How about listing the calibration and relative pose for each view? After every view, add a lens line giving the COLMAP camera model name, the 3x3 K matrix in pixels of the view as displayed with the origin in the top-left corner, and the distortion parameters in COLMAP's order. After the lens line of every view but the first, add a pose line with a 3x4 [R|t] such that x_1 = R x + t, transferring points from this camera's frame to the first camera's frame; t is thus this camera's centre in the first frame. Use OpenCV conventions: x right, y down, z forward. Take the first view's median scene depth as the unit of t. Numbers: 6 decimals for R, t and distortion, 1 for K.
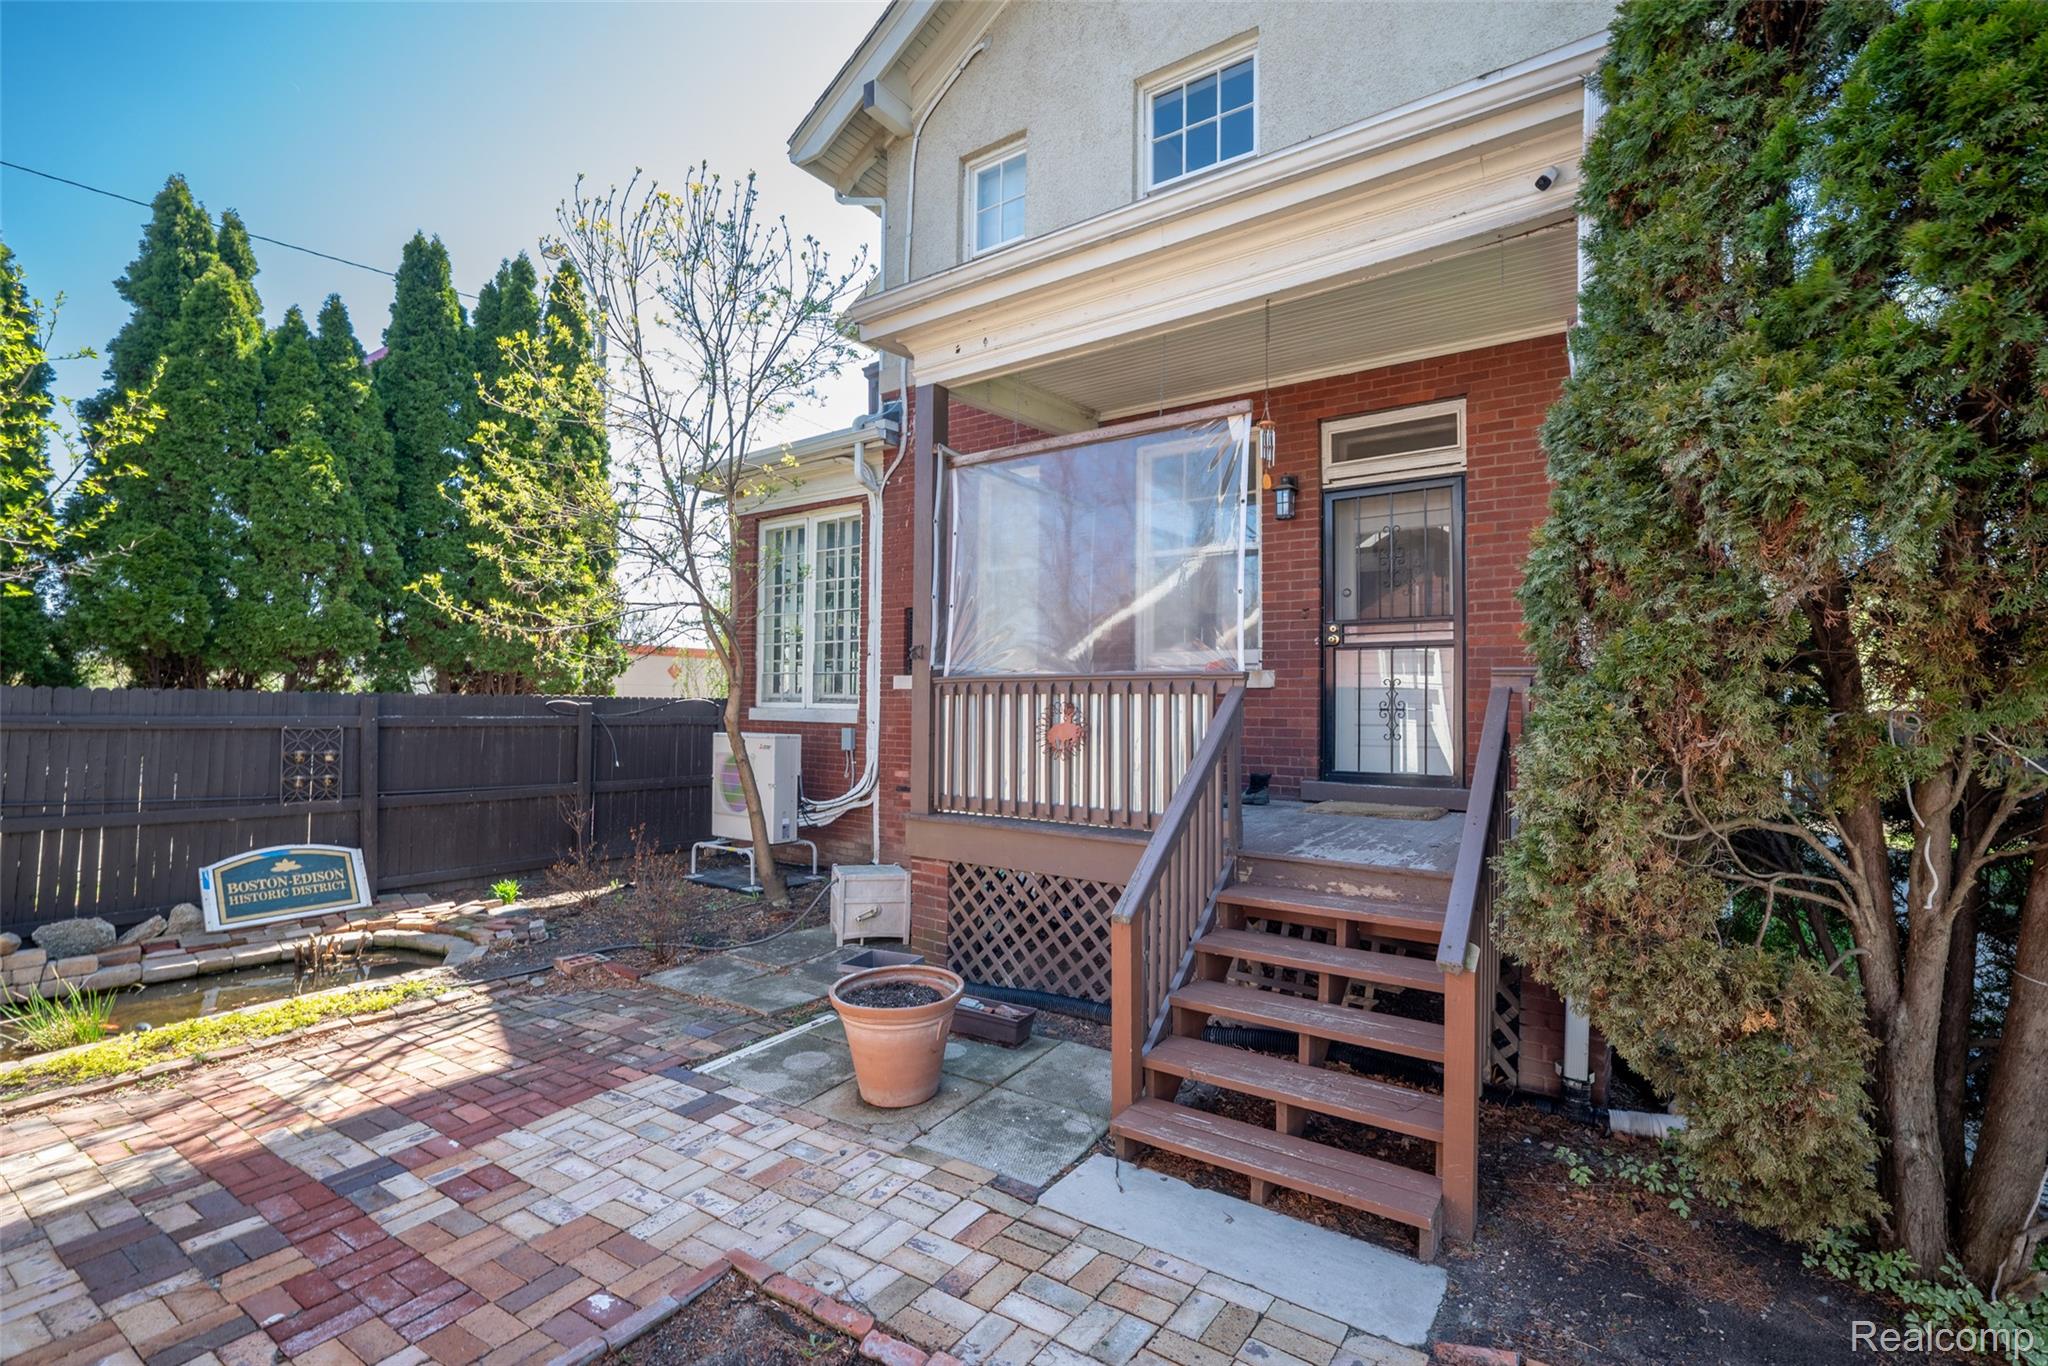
lens RADIAL K [[879.6, 0, 1024.0], [0, 879.6, 683.0], [0, 0, 1]] dist [-0.010240, 0.000118]
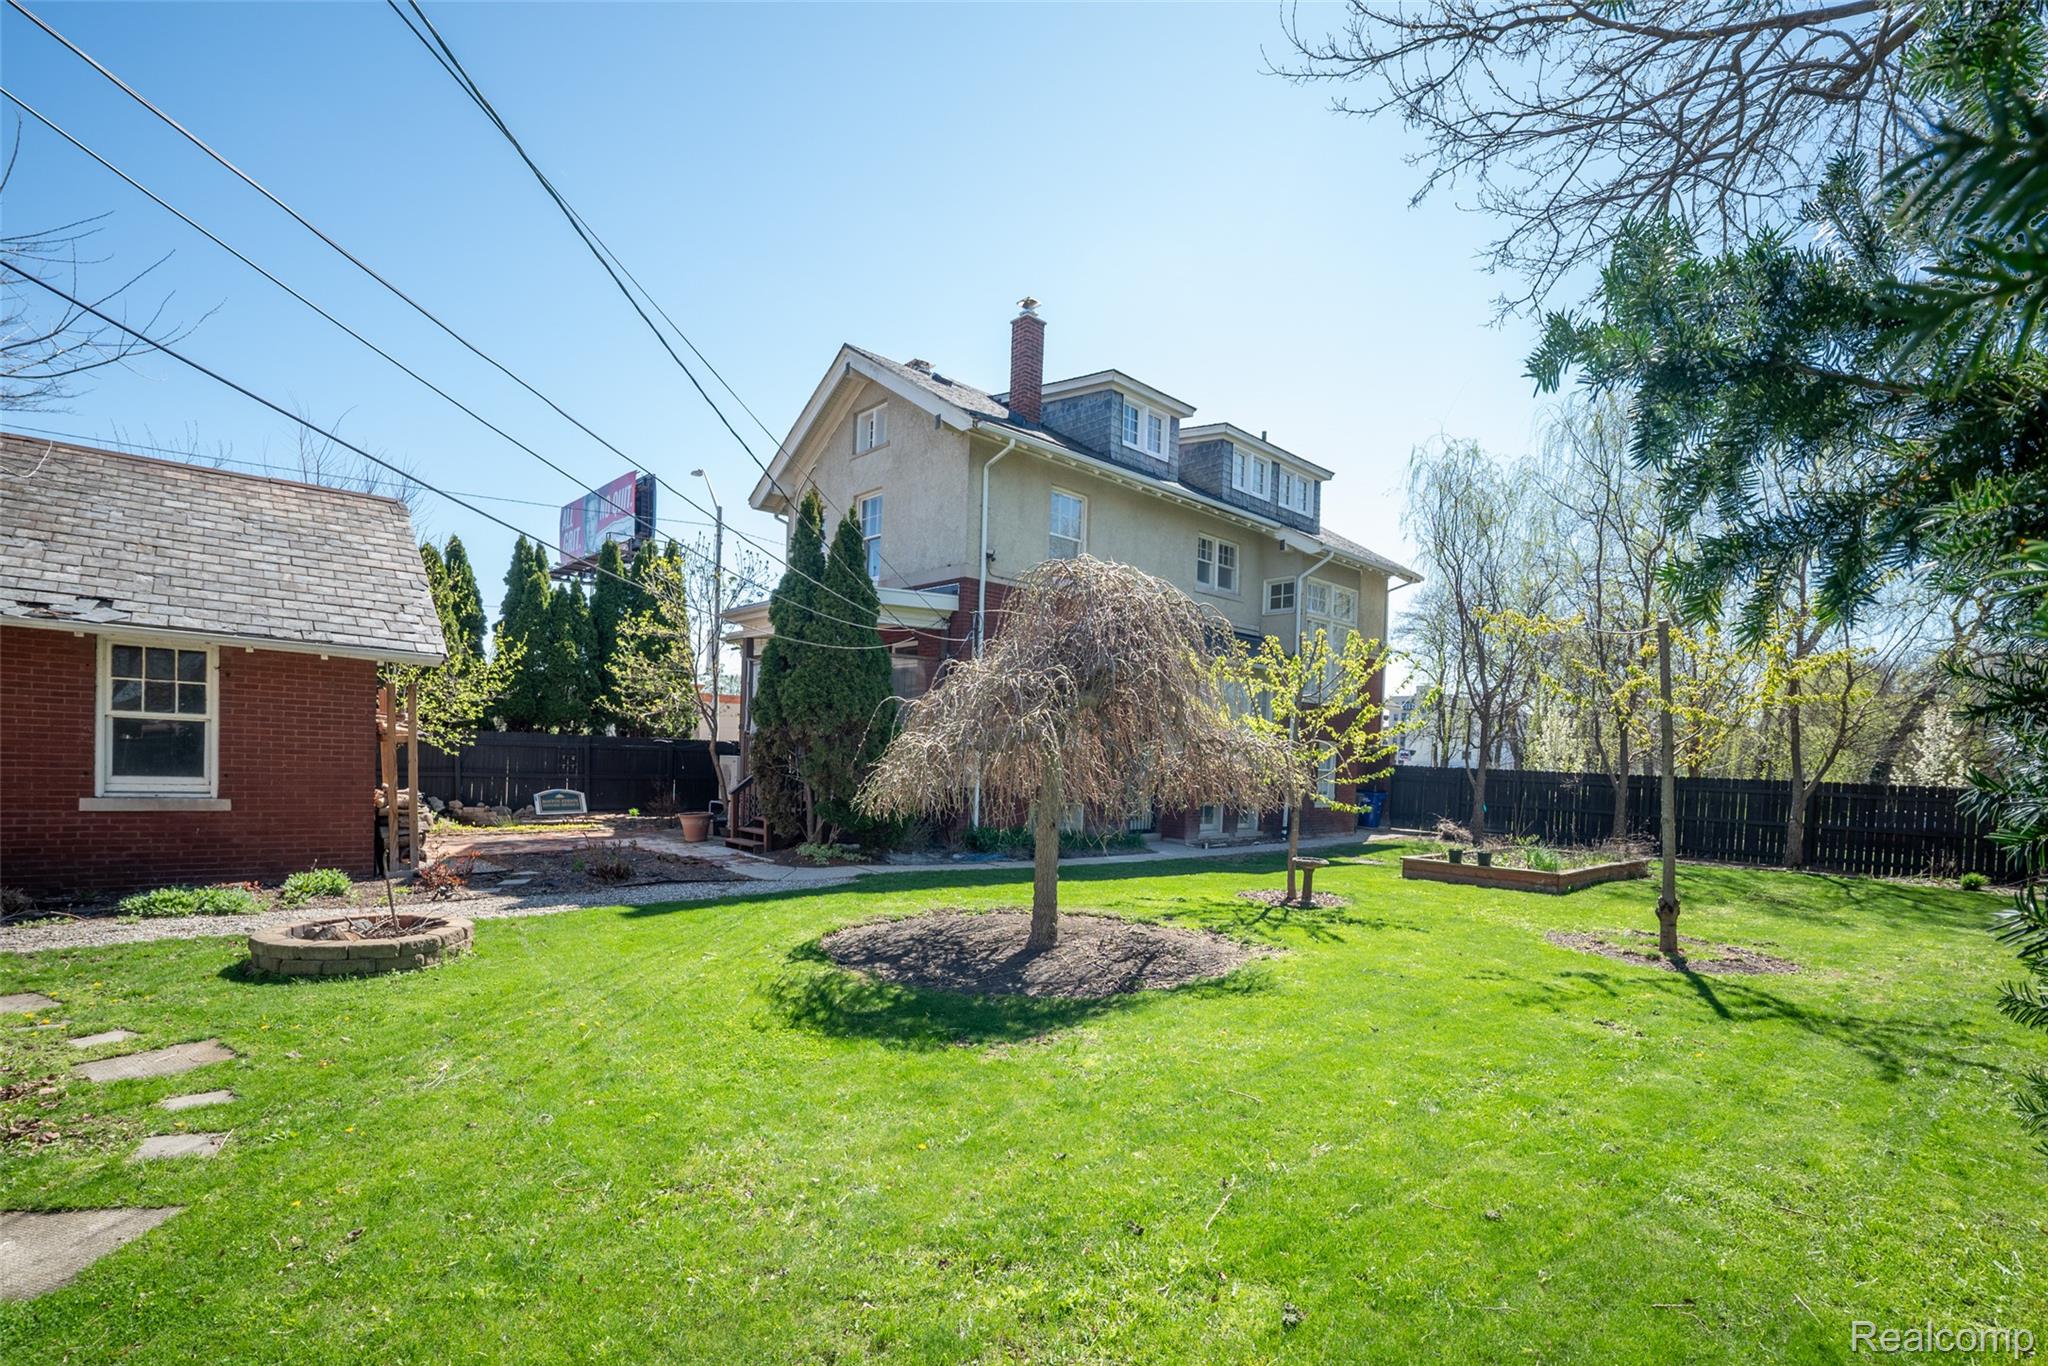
lens RADIAL K [[938.3, 0, 1045.0], [0, 938.3, 771.7], [0, 0, 1]] dist [-0.009266, -0.000021]
pose [[0.975391, 0.031347, -0.218242, 1.200293], [-0.021957, 0.998731, 0.045316, -0.037342], [0.219386, -0.039409, 0.974842, -1.432394]]
